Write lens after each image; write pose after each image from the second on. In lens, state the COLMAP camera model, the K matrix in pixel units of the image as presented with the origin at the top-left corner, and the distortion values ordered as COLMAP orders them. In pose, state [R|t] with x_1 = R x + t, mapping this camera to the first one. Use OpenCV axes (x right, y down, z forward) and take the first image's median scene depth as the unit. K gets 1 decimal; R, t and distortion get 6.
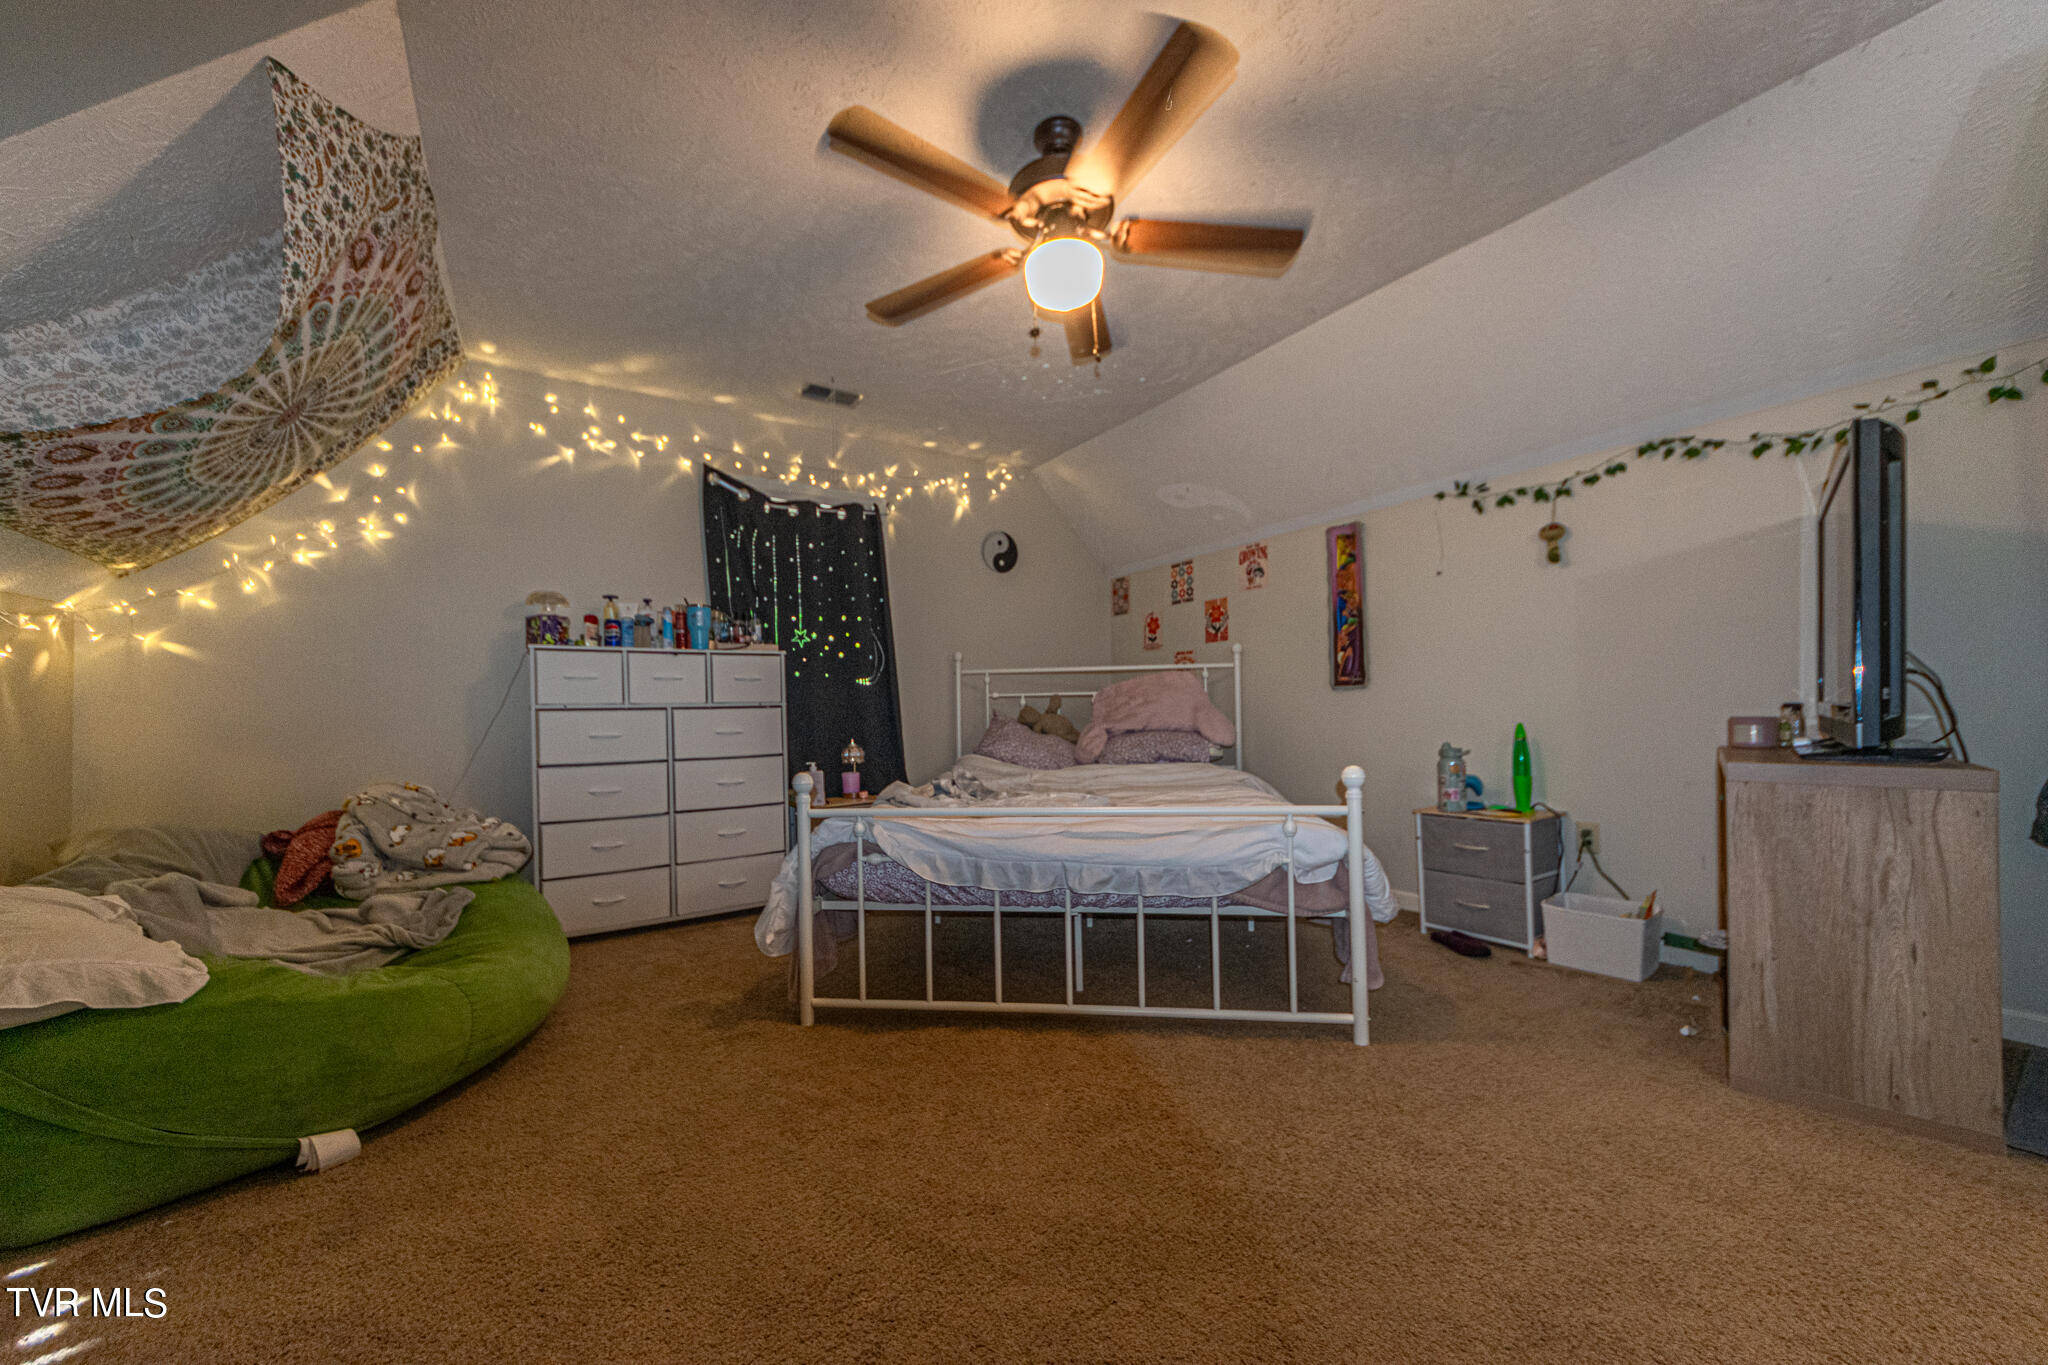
lens RADIAL K [[719.7, 0, 1022.2], [0, 719.7, 704.1], [0, 0, 1]] dist [0.009053, -0.008549]
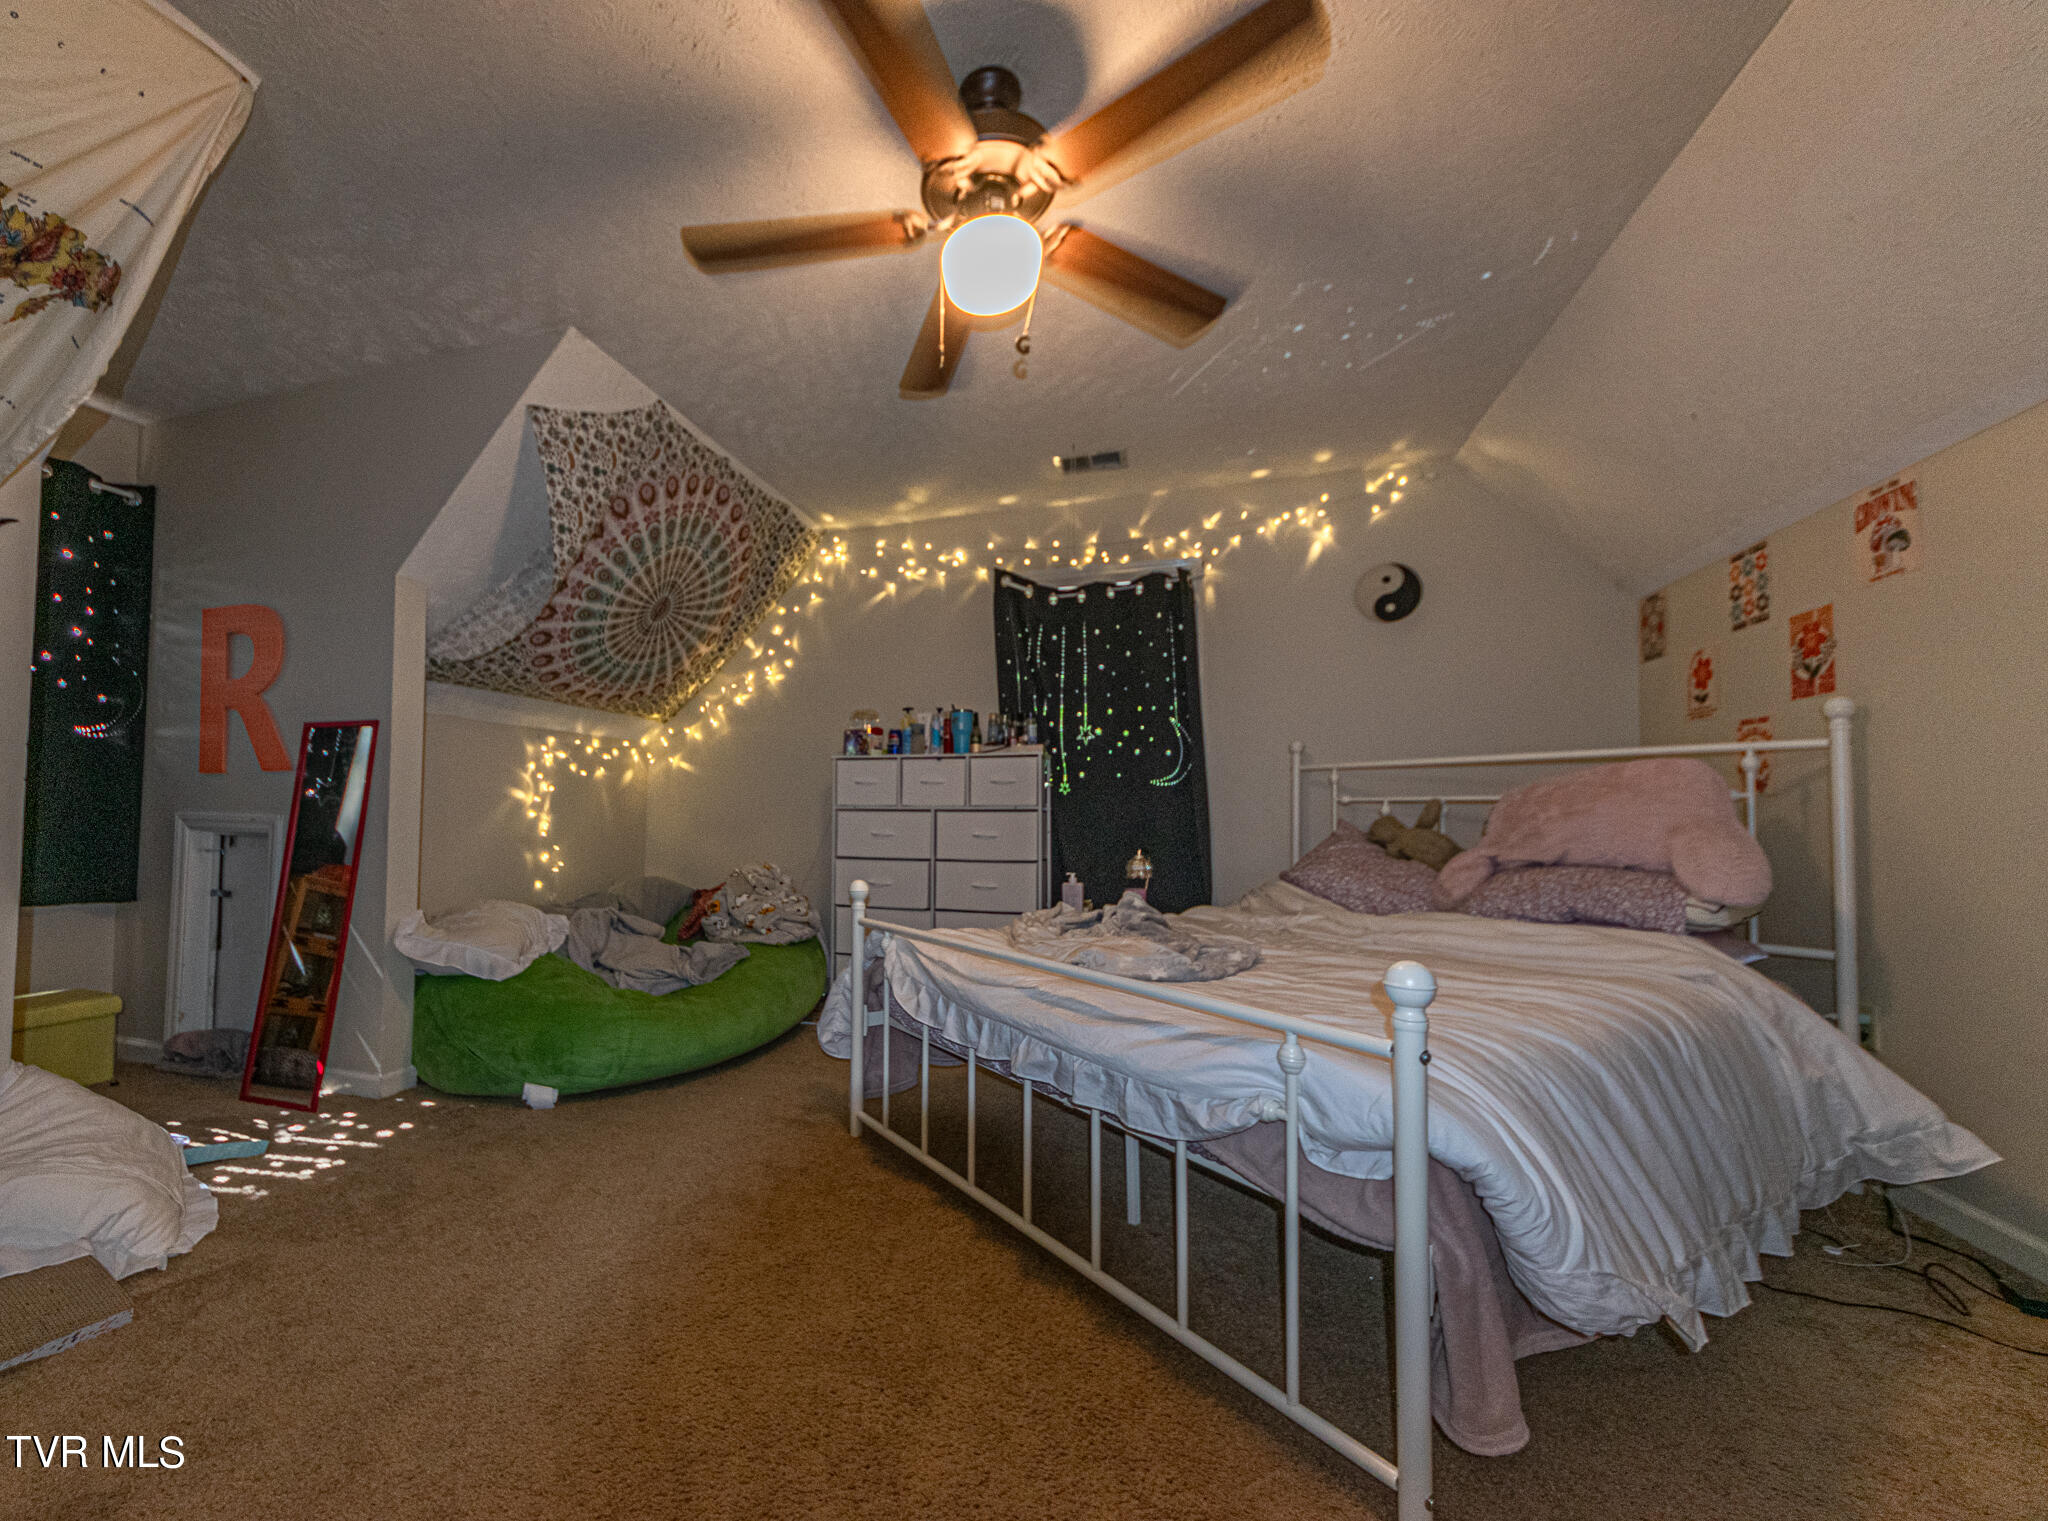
lens RADIAL K [[831.9, 0, 1020.0], [0, 831.9, 785.5], [0, 0, 1]] dist [0.022113, -0.023957]
pose [[0.637875, -0.002455, -0.770136, 0.474306], [-0.011581, 0.999851, -0.012779, -0.014456], [0.770052, 0.017070, 0.637752, 0.283154]]
